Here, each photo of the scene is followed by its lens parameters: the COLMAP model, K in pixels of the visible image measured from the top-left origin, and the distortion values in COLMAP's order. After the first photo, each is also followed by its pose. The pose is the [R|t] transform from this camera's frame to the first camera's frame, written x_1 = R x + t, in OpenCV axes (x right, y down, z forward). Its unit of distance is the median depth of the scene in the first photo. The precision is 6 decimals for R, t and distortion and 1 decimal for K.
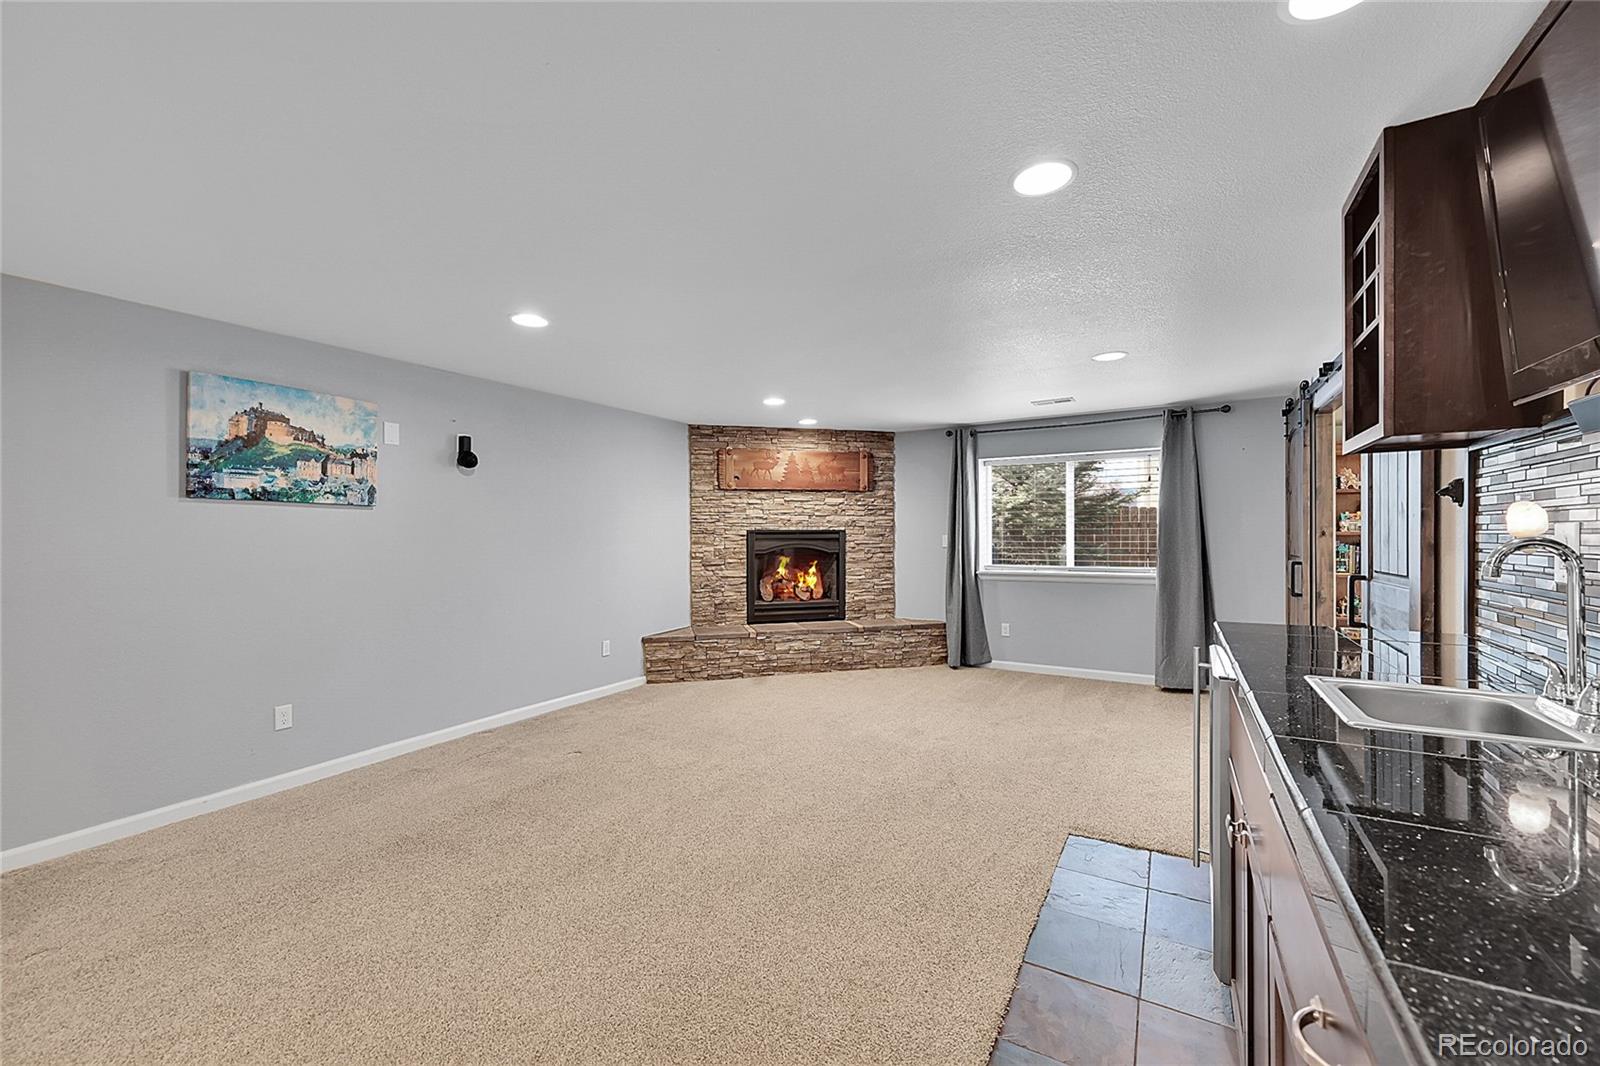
lens RADIAL K [[627.7, 0, 806.9], [0, 627.7, 535.2], [0, 0, 1]] dist [-0.001130, 0.000032]
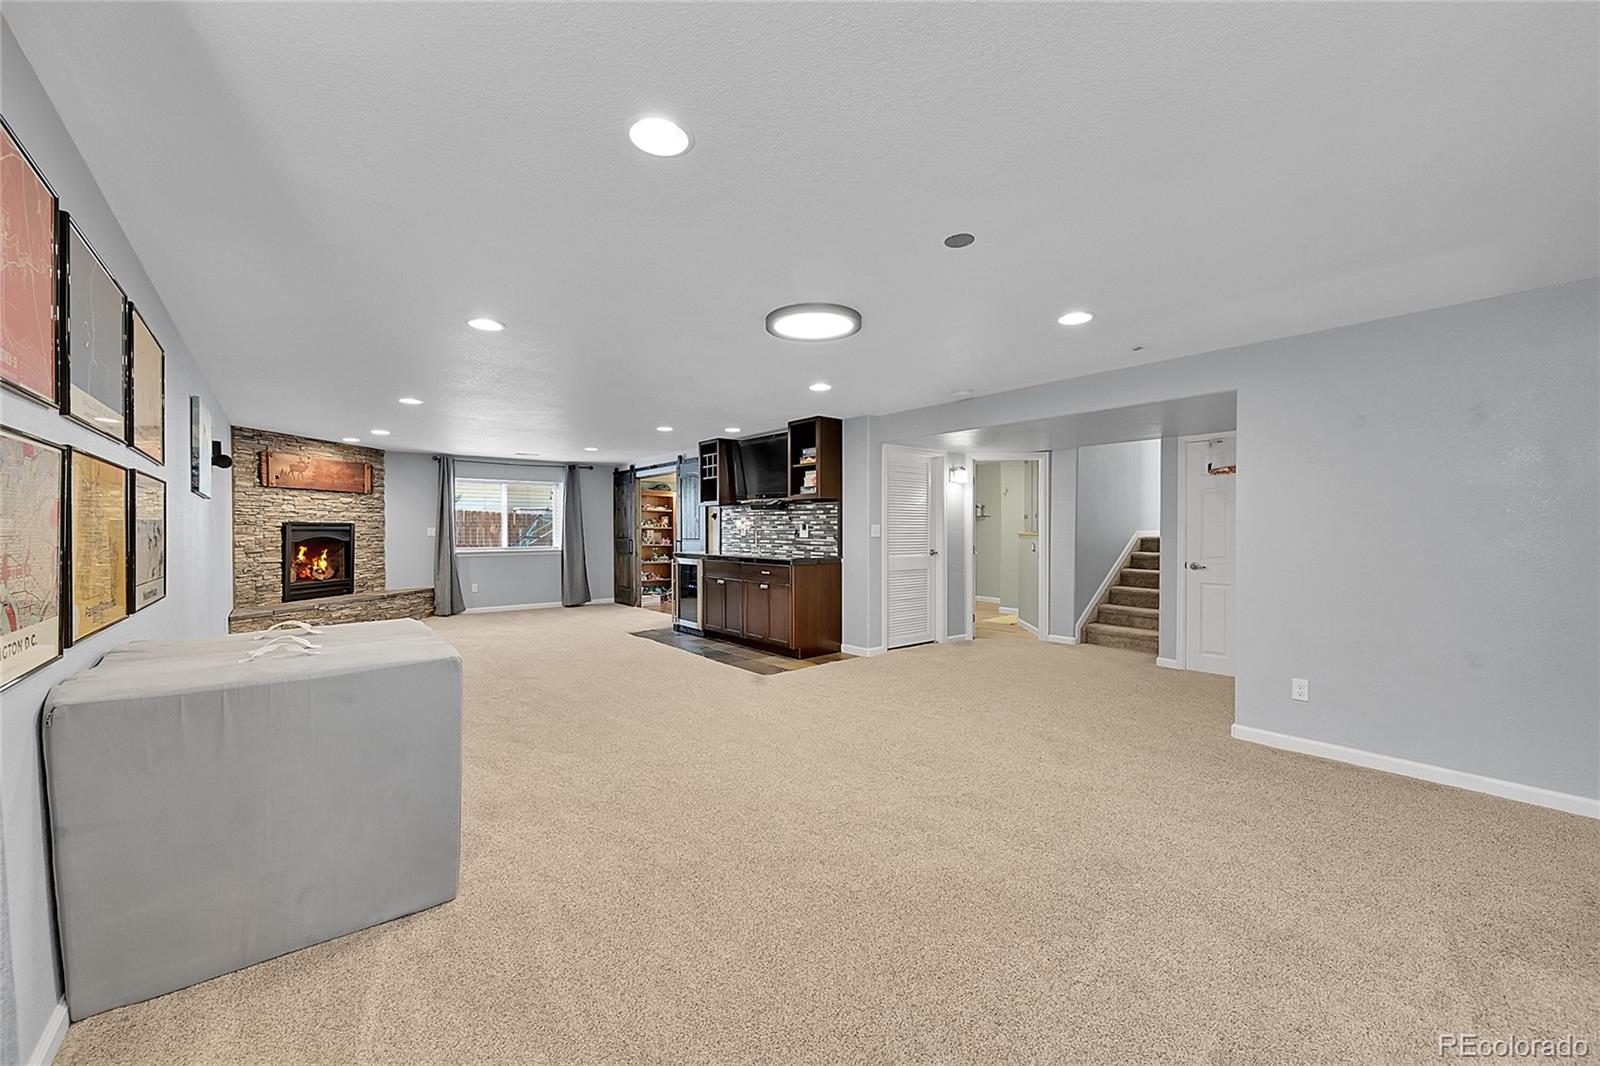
lens RADIAL K [[627.7, 0, 806.9], [0, 627.7, 535.2], [0, 0, 1]] dist [-0.001130, 0.000032]
pose [[0.342481, -0.003252, 0.939519, -0.862789], [0.001329, 0.999995, 0.002977, 0.014125], [-0.939524, 0.000229, 0.342484, -0.320014]]
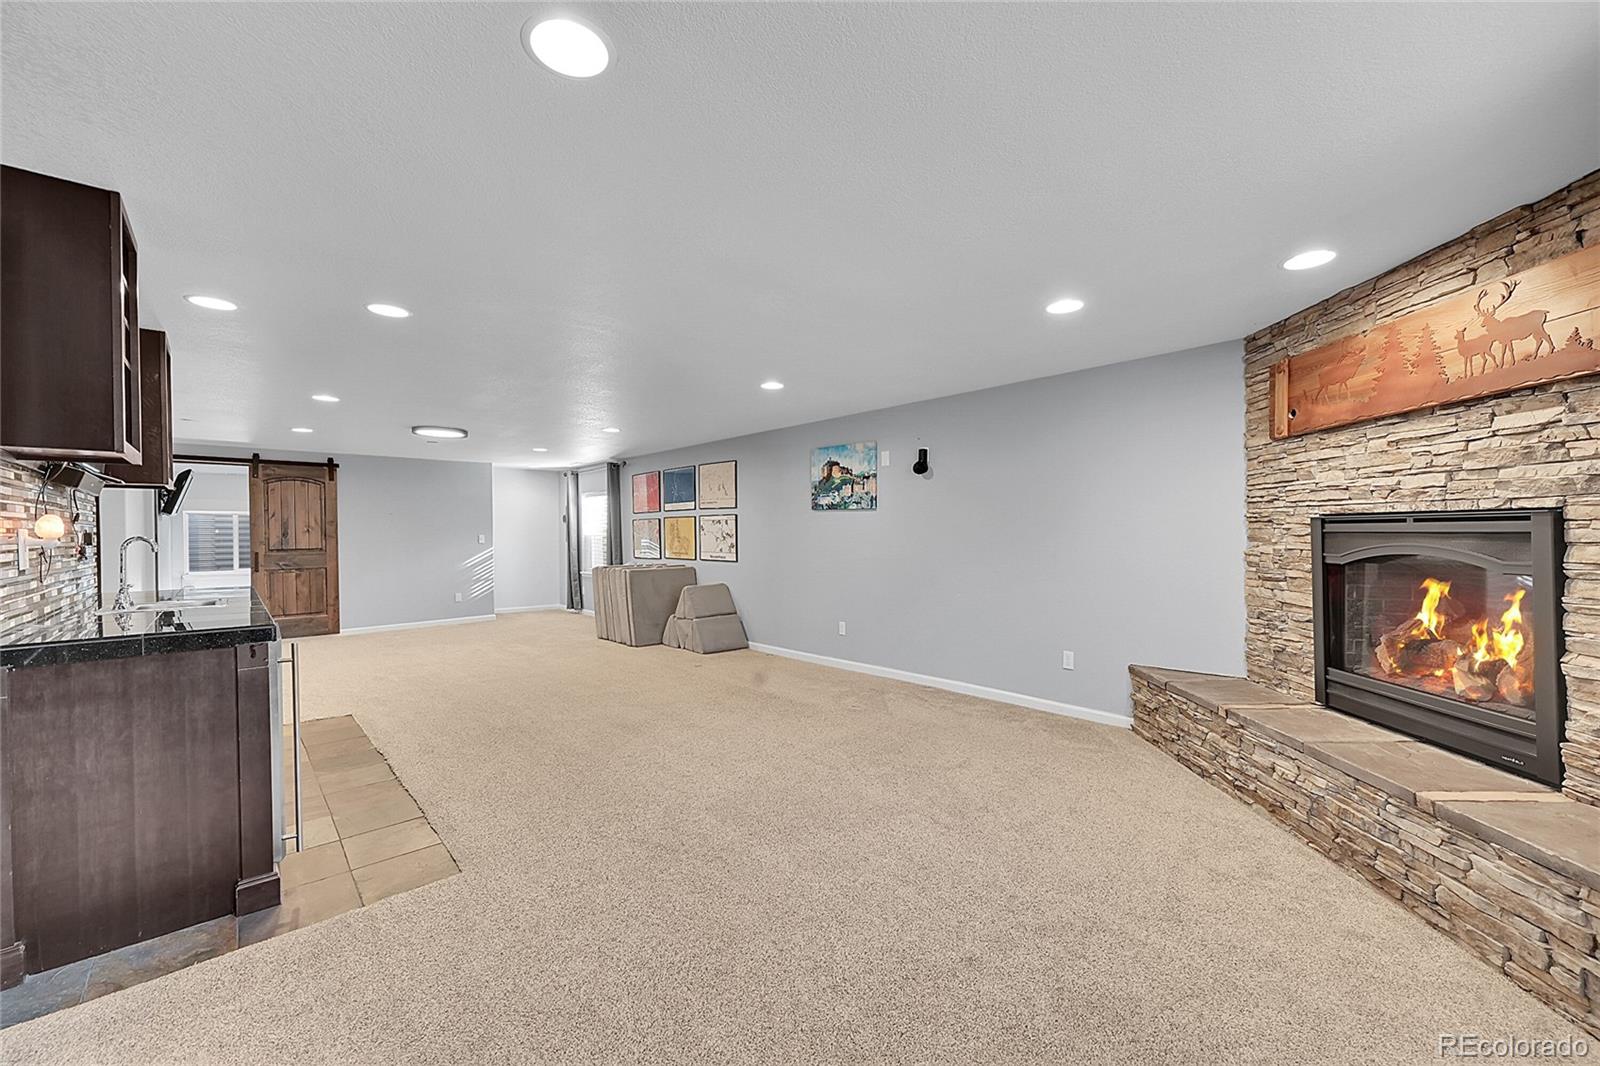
lens RADIAL K [[627.7, 0, 806.9], [0, 627.7, 535.2], [0, 0, 1]] dist [-0.001130, 0.000032]
pose [[-0.290840, 0.013897, -0.956671, 0.492373], [0.007538, 0.999897, 0.012233, -0.000835], [0.956742, -0.003654, -0.290914, 0.764338]]
